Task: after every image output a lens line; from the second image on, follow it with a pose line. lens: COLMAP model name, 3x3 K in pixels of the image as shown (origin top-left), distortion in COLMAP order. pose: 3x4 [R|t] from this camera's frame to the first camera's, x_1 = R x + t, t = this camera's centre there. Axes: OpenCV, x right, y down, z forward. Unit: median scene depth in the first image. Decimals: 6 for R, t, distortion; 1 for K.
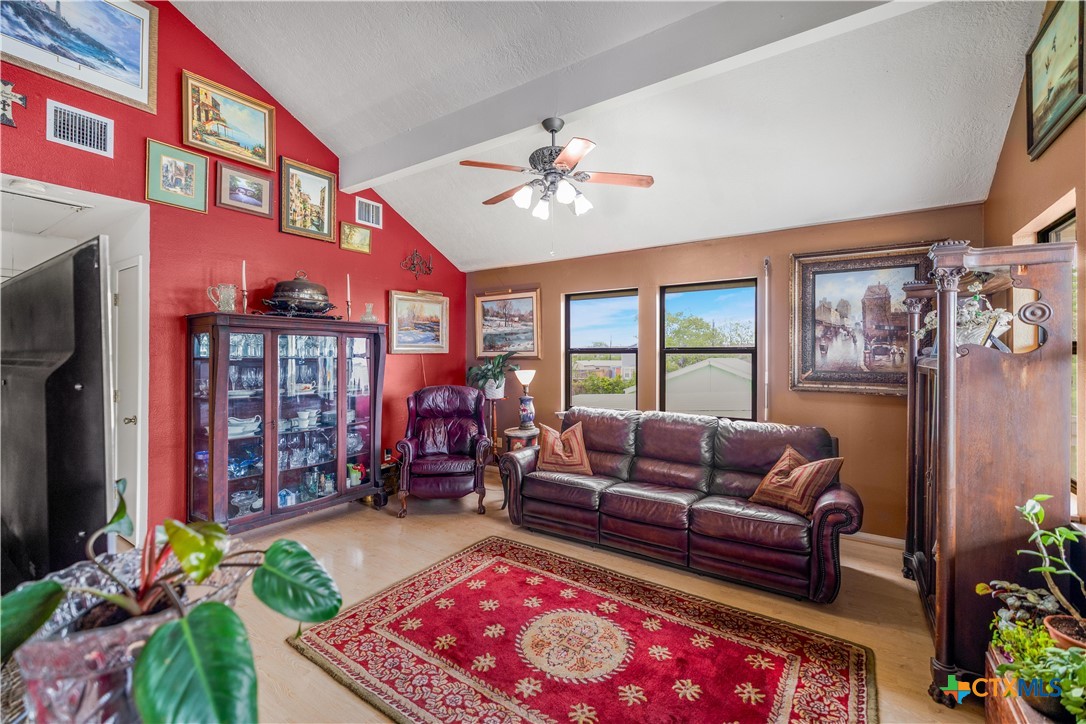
lens RADIAL K [[459.6, 0, 544.5], [0, 459.6, 354.4], [0, 0, 1]] dist [0.000506, -0.000133]
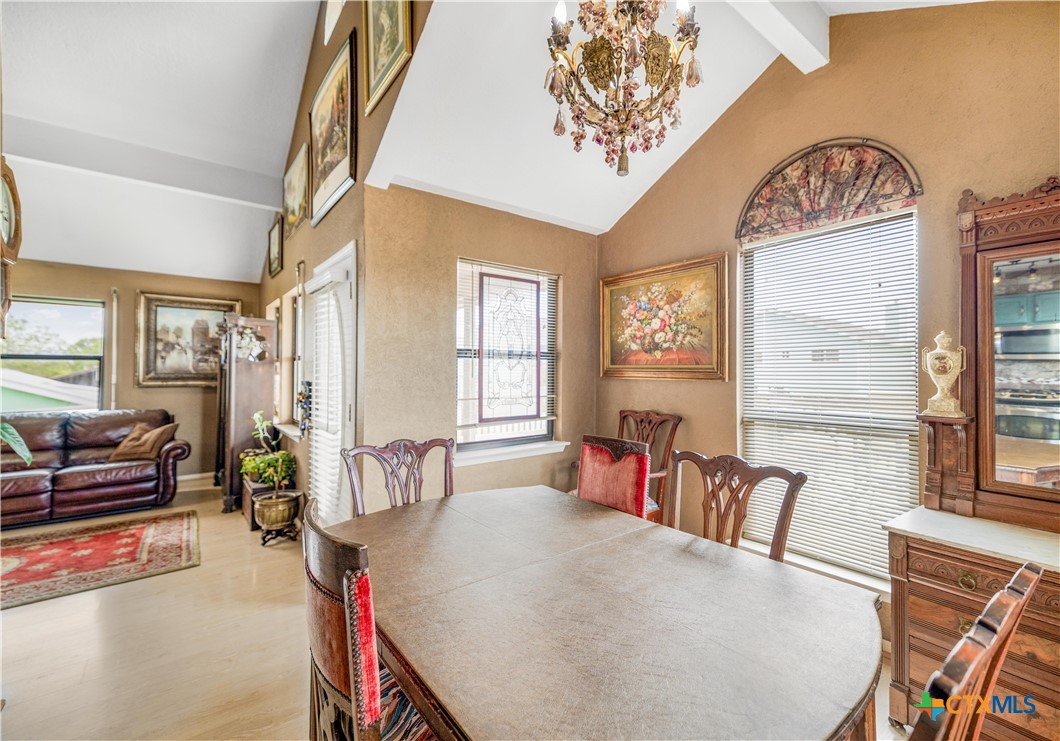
lens RADIAL K [[460.6, 0, 553.1], [0, 460.6, 365.2], [0, 0, 1]] dist [0.014395, -0.000084]
pose [[0.292623, 0.008857, 0.956187, -0.507146], [-0.006039, 0.999954, -0.007414, 0.015656], [-0.956209, -0.003605, 0.292663, -0.707476]]
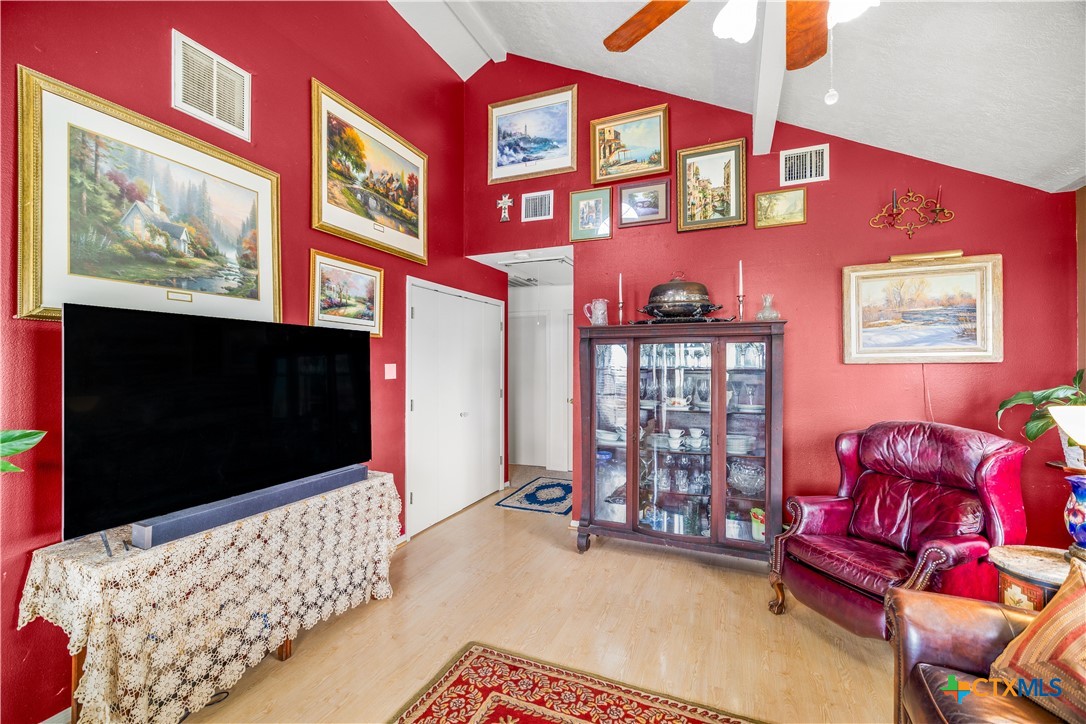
lens RADIAL K [[453.2, 0, 542.3], [0, 453.2, 360.3], [0, 0, 1]] dist [0.000293, -0.000304]
pose [[0.184432, -0.004944, -0.982833, 0.306931], [0.001616, 0.999988, -0.004727, -0.005326], [0.982844, -0.000716, 0.184437, 0.629979]]
